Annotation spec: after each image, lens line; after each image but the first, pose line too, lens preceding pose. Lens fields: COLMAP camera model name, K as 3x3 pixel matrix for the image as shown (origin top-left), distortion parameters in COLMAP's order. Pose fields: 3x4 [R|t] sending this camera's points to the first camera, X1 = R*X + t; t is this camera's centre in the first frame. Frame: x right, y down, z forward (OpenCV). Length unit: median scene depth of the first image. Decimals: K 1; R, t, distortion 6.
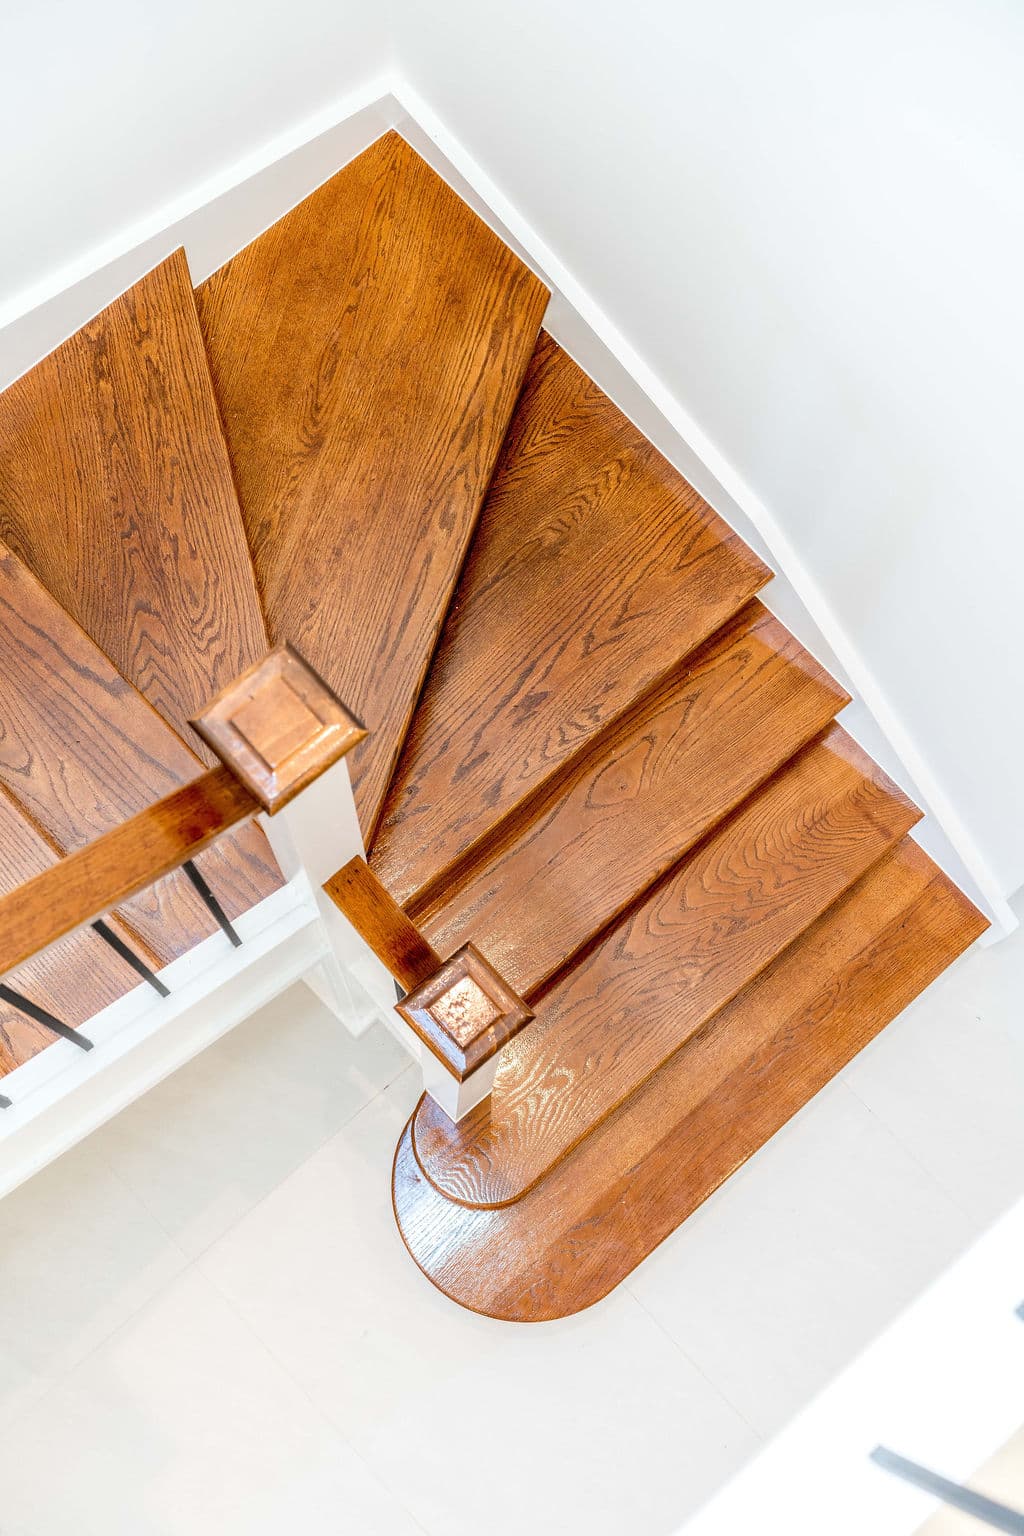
lens RADIAL K [[2393.0, 0, 501.8], [0, 2393.0, 766.8], [0, 0, 1]] dist [0.017381, 0.000000]
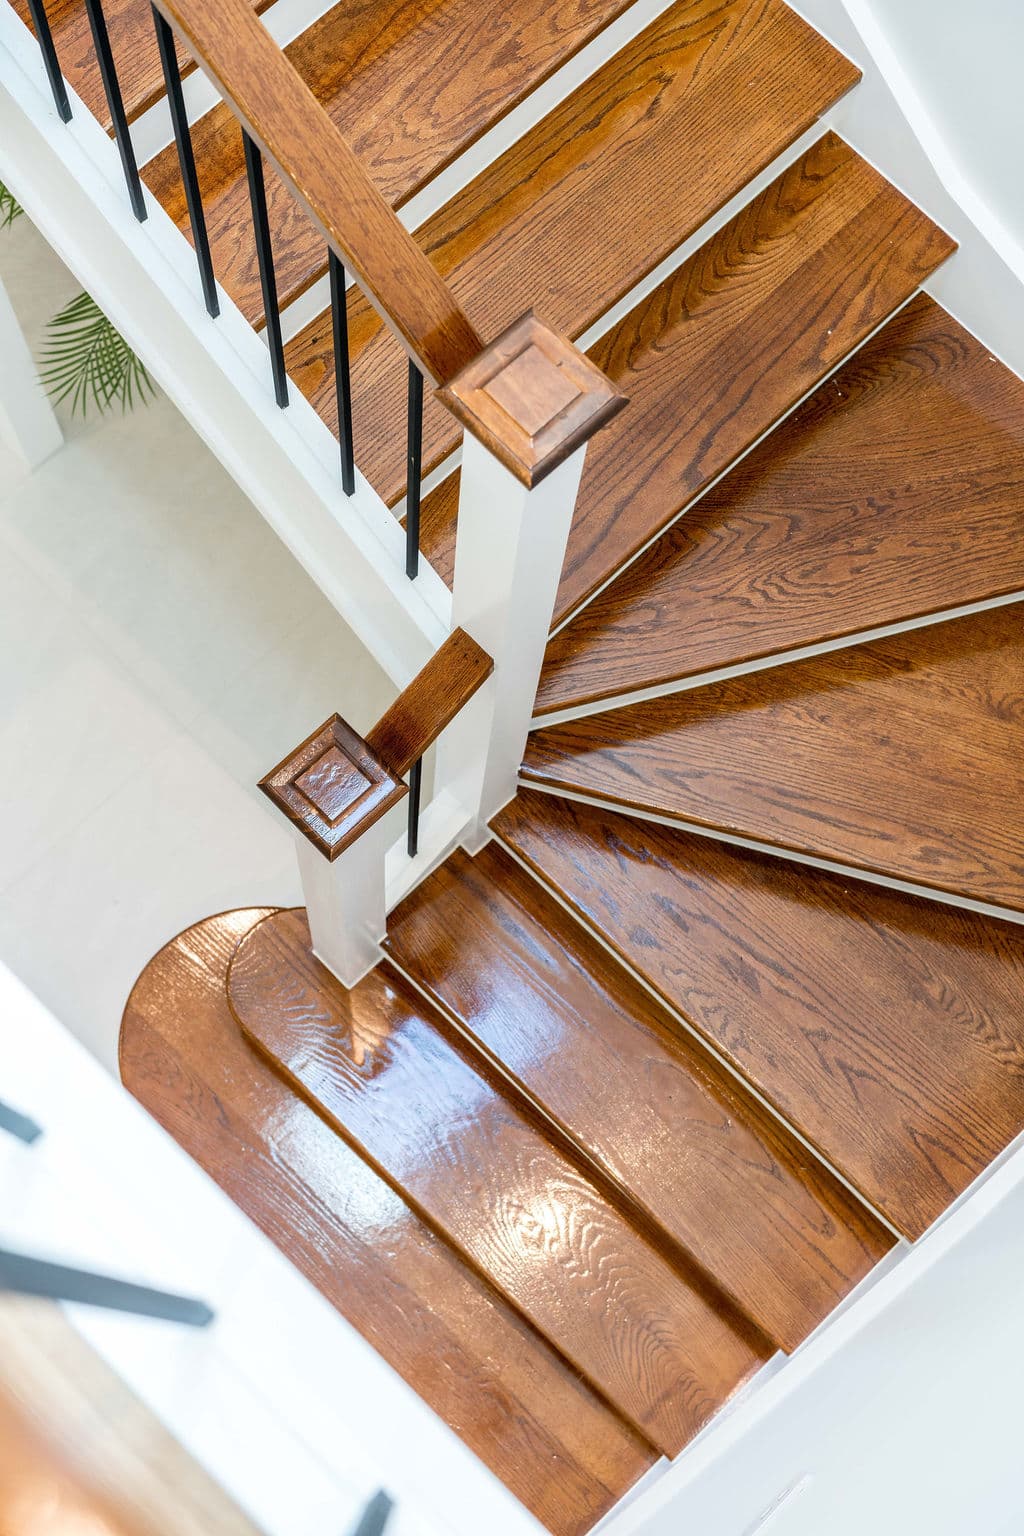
lens RADIAL K [[2393.0, 0, 516.9], [0, 2393.0, 768.2], [0, 0, 1]] dist [0.017381, 0.000000]
pose [[0.044923, 0.963524, -0.263825, 0.176539], [-0.985678, 0.085722, 0.145229, -0.081148], [0.162547, 0.253522, 0.953575, 0.089318]]
